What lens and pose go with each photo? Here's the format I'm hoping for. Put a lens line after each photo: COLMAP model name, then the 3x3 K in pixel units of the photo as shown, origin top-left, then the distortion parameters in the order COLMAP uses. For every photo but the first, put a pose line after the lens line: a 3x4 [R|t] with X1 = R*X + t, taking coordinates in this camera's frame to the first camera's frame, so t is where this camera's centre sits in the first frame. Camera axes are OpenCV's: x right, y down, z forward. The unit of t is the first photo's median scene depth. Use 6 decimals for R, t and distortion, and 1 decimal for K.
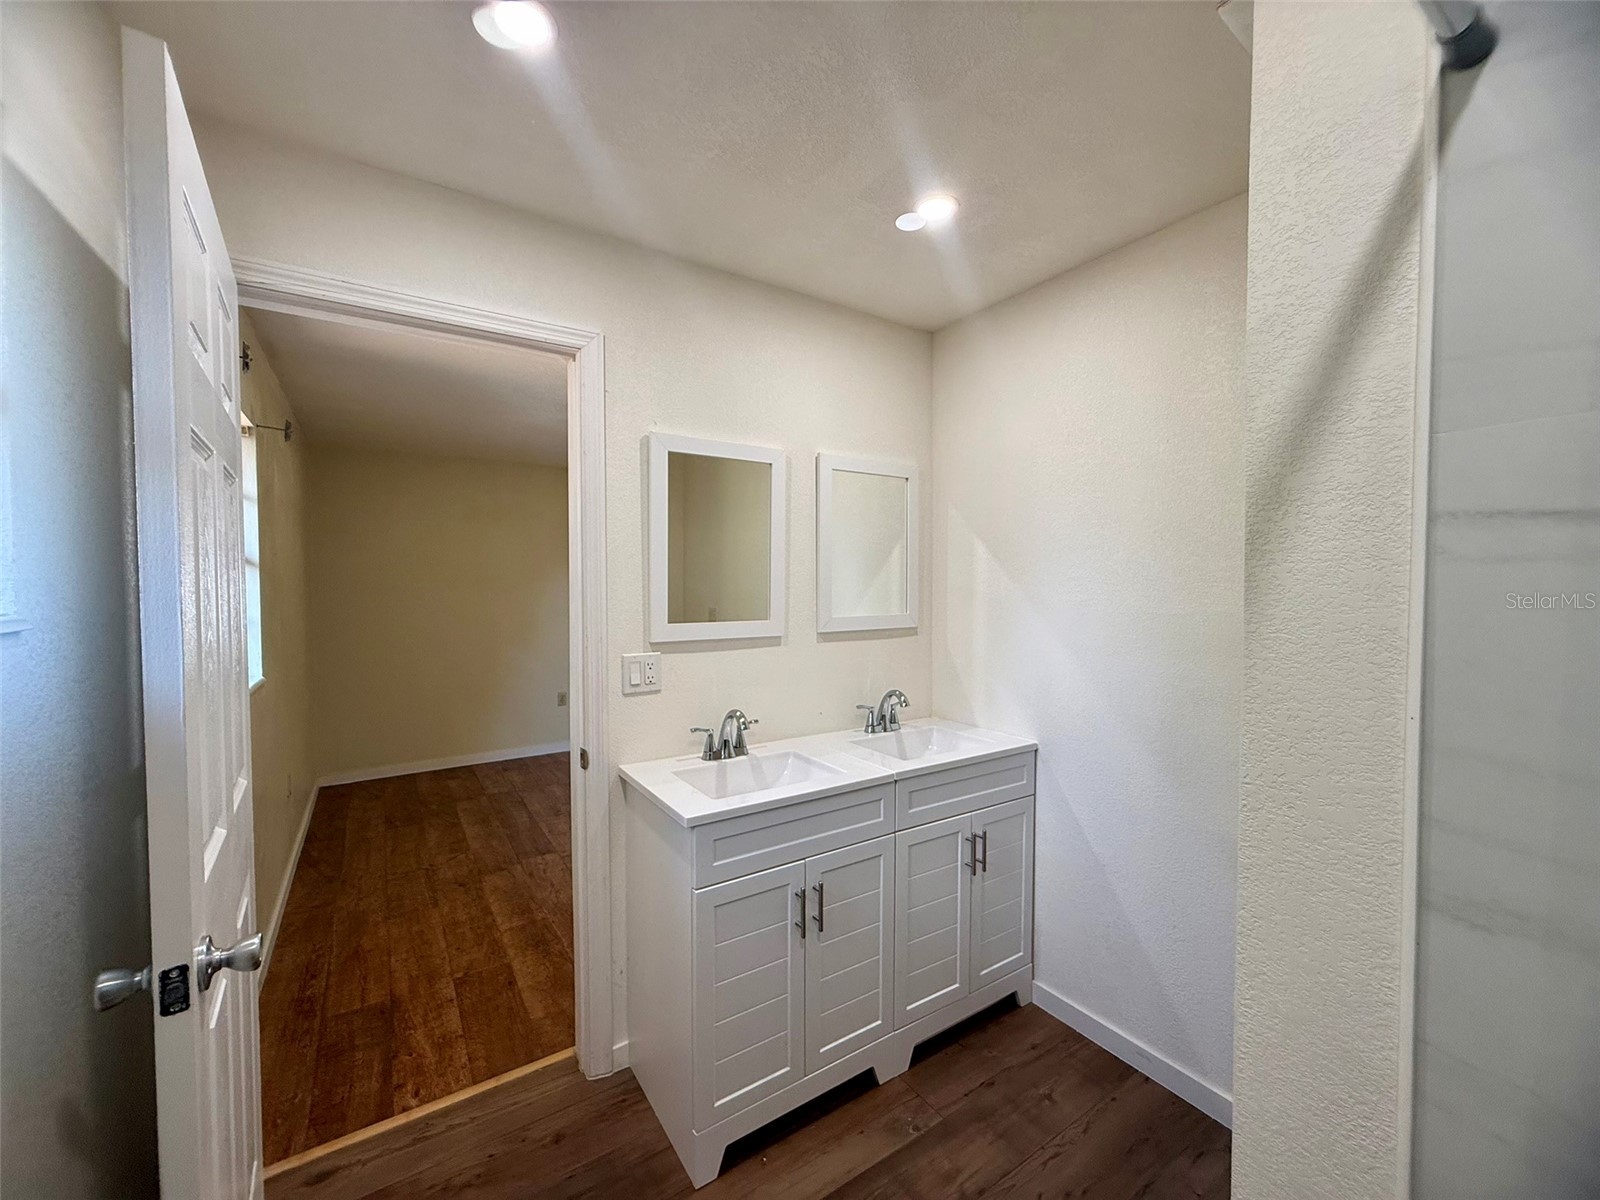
lens RADIAL K [[638.4, 0, 788.3], [0, 638.4, 604.0], [0, 0, 1]] dist [-0.000993, 0.000668]
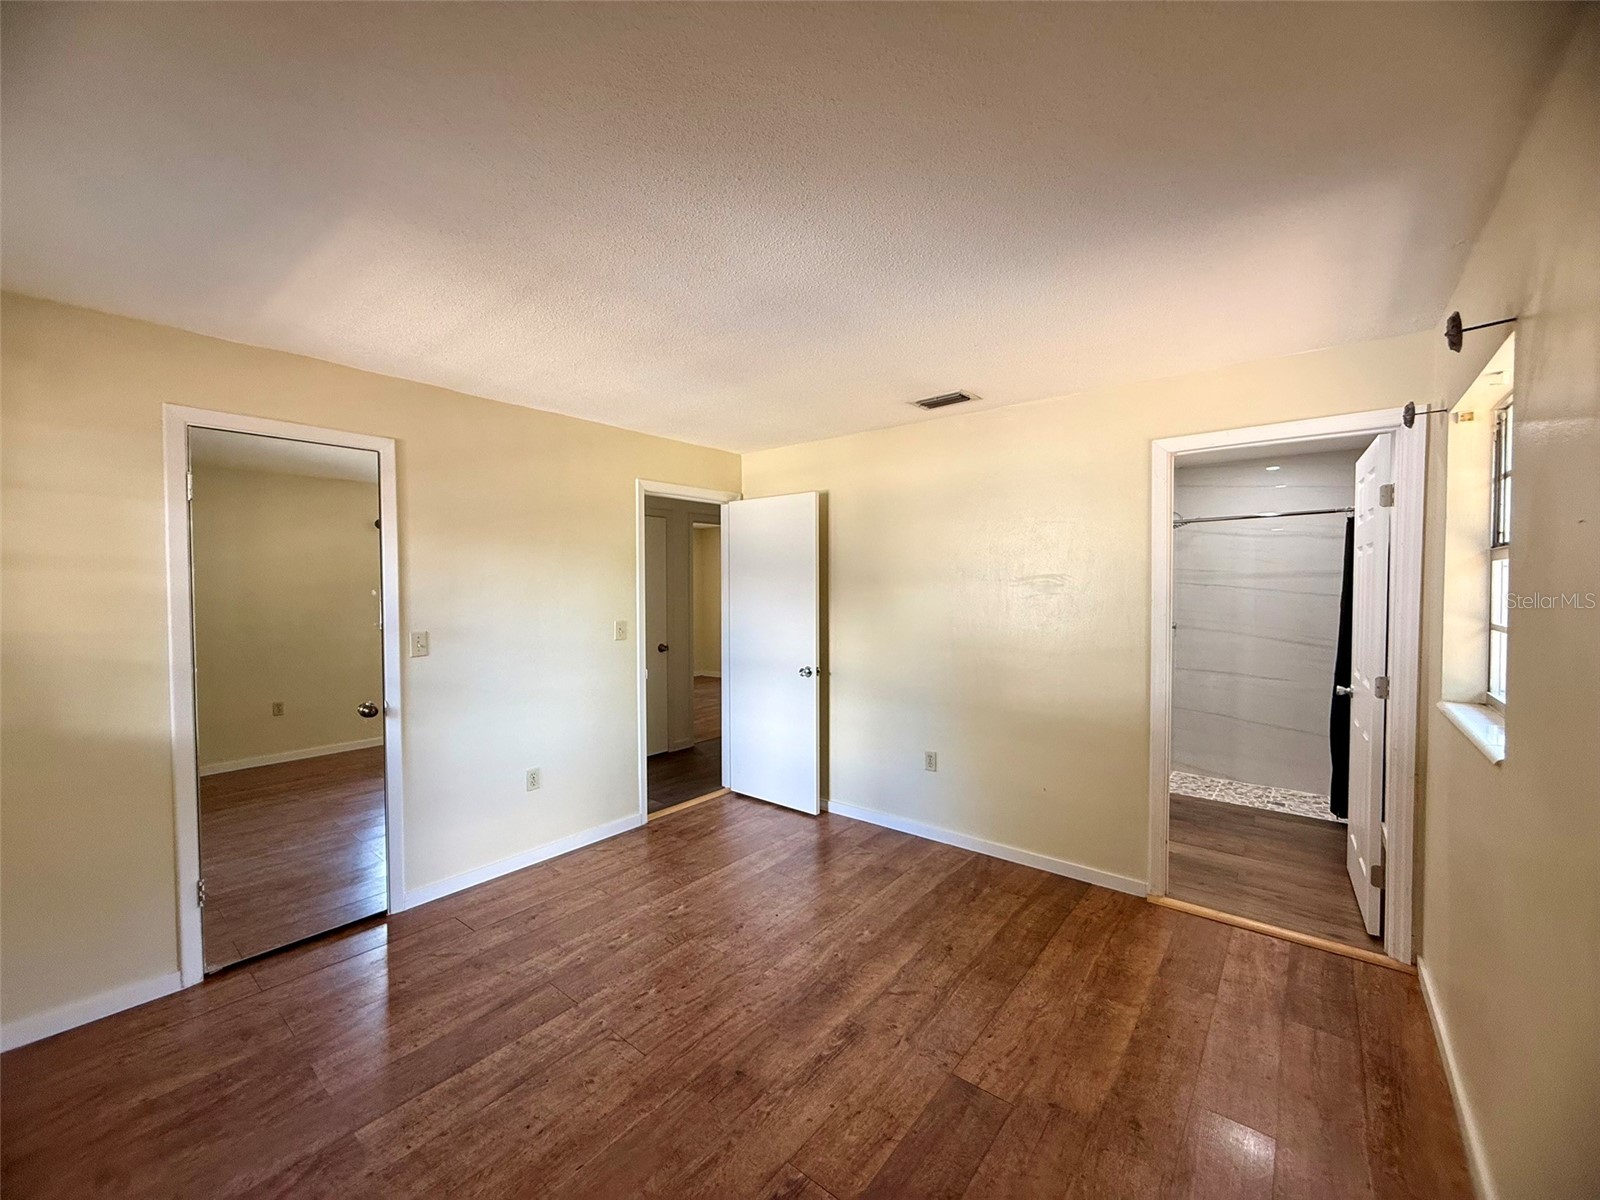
lens RADIAL K [[638.4, 0, 804.2], [0, 638.4, 600.6], [0, 0, 1]] dist [-0.000993, 0.000668]
pose [[-0.318275, -0.019758, 0.947793, -1.304009], [0.032771, 0.998956, 0.031829, -0.075823], [-0.947432, 0.041190, -0.317295, 1.982222]]
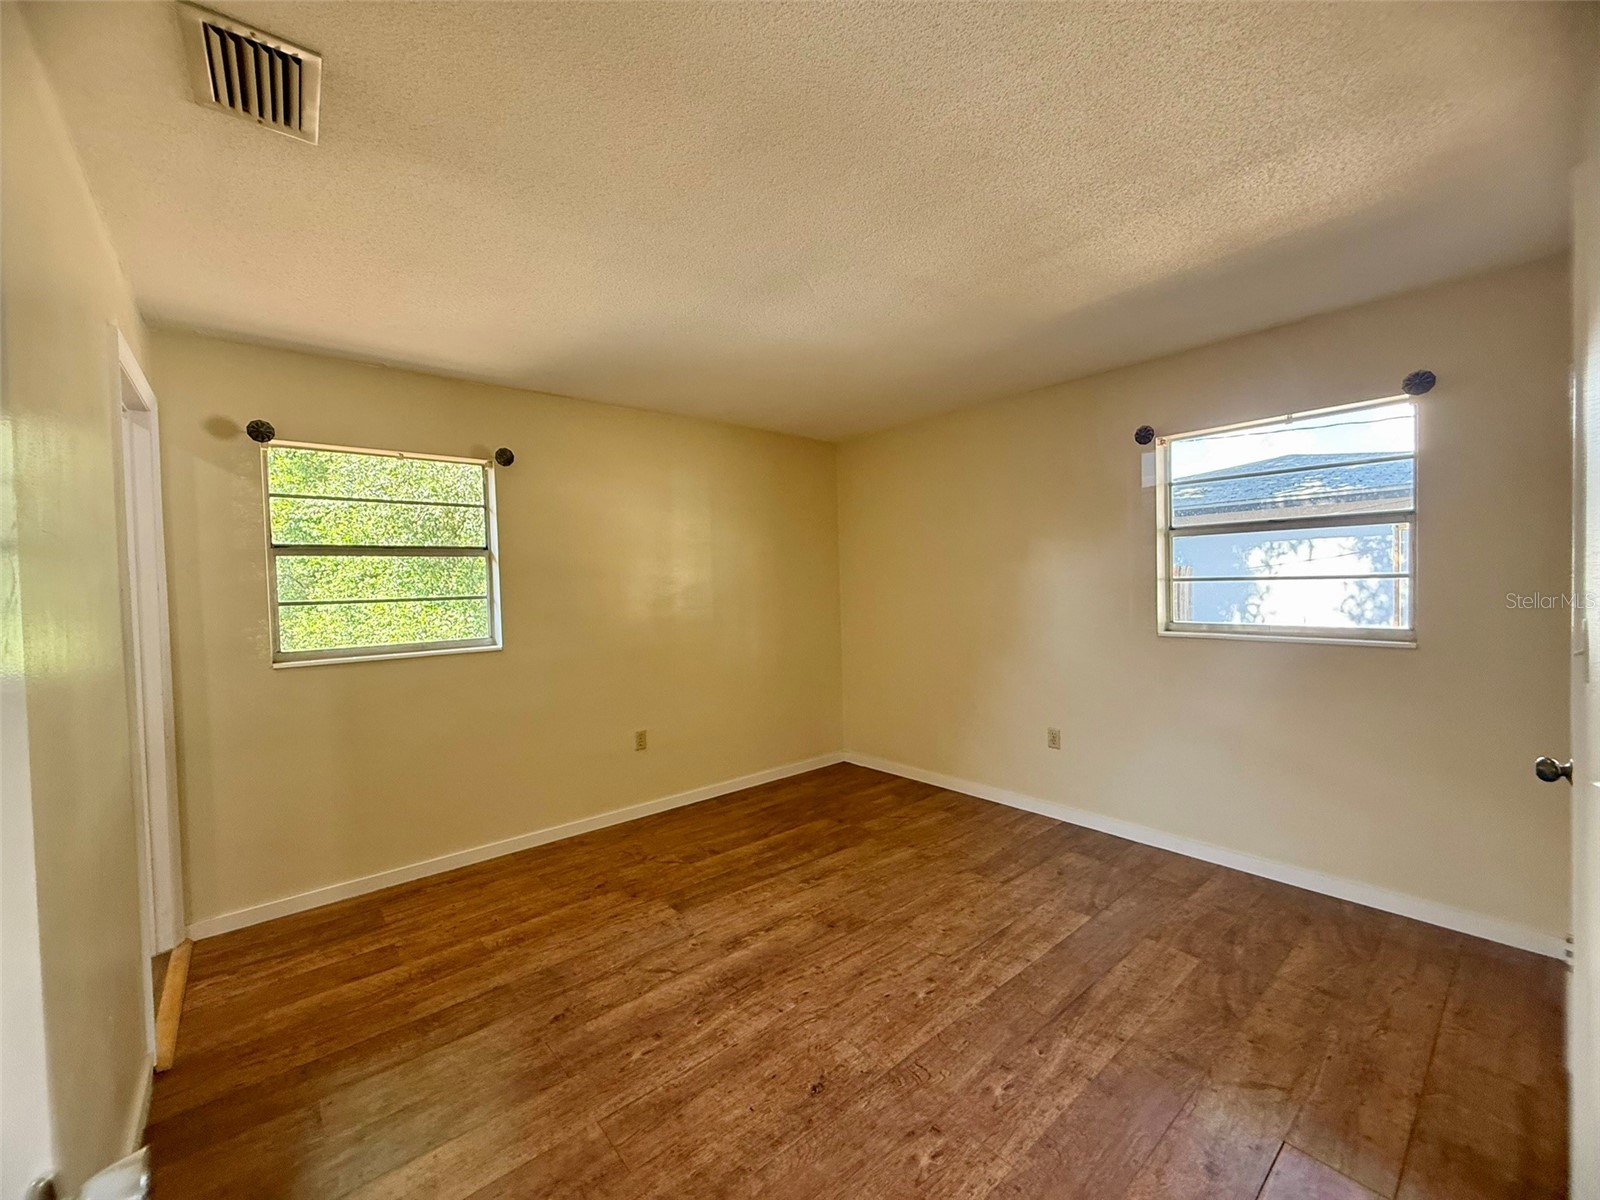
lens RADIAL K [[638.4, 0, 799.7], [0, 638.4, 598.5], [0, 0, 1]] dist [-0.000993, 0.000668]
pose [[0.126474, 0.022463, -0.991716, 0.641544], [-0.005158, 0.999745, 0.021988, -0.019413], [0.991957, 0.002334, 0.126557, 1.615131]]
